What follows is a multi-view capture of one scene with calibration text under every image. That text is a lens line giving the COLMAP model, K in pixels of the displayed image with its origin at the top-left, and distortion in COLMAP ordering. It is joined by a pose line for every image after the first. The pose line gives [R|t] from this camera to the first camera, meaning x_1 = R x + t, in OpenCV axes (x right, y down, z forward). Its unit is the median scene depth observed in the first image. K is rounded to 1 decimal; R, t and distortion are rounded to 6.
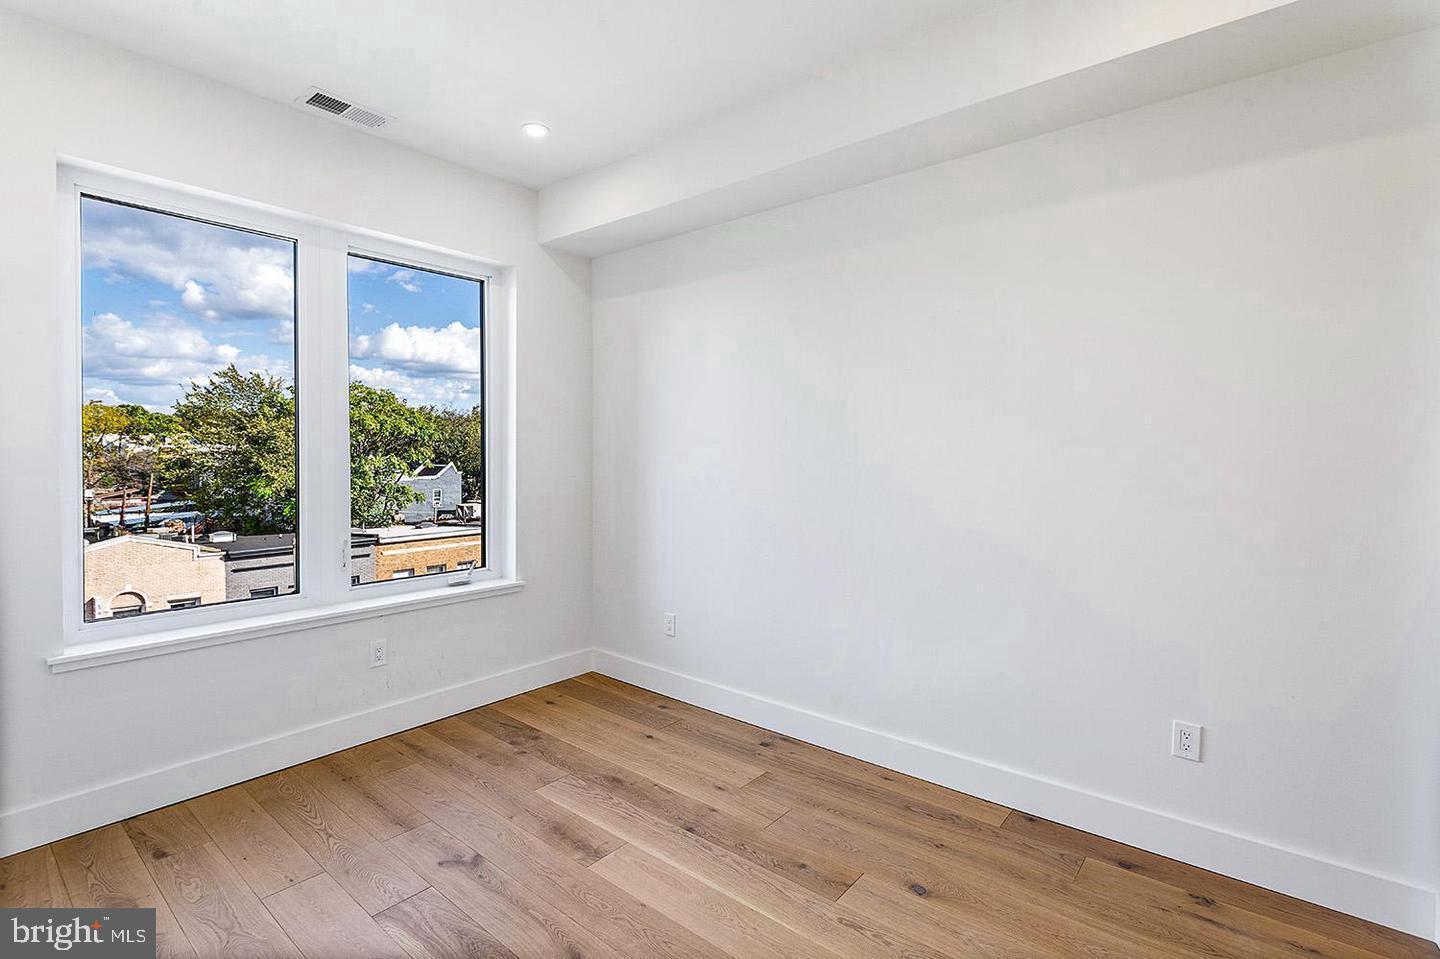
lens RADIAL K [[679.8, 0, 718.4], [0, 679.8, 466.0], [0, 0, 1]] dist [0.000938, 0.001080]
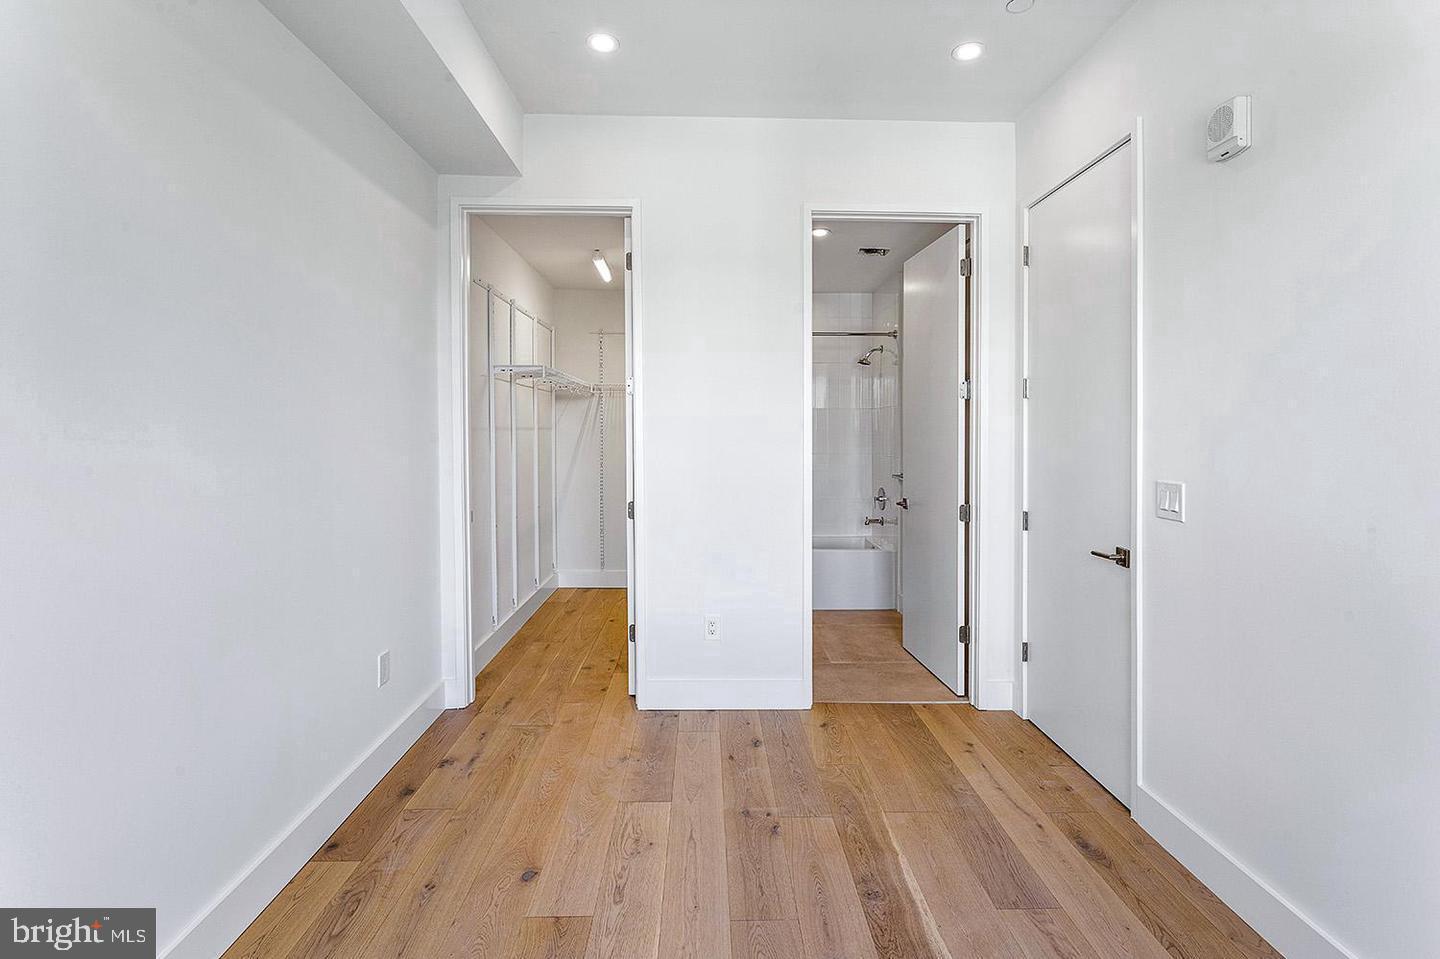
lens RADIAL K [[679.8, 0, 718.4], [0, 679.8, 466.0], [0, 0, 1]] dist [0.000938, 0.001080]
pose [[-0.661779, -0.044557, 0.748374, -0.317361], [0.005685, 0.997905, 0.064441, -0.006369], [-0.749678, 0.046901, -0.660139, 0.780822]]
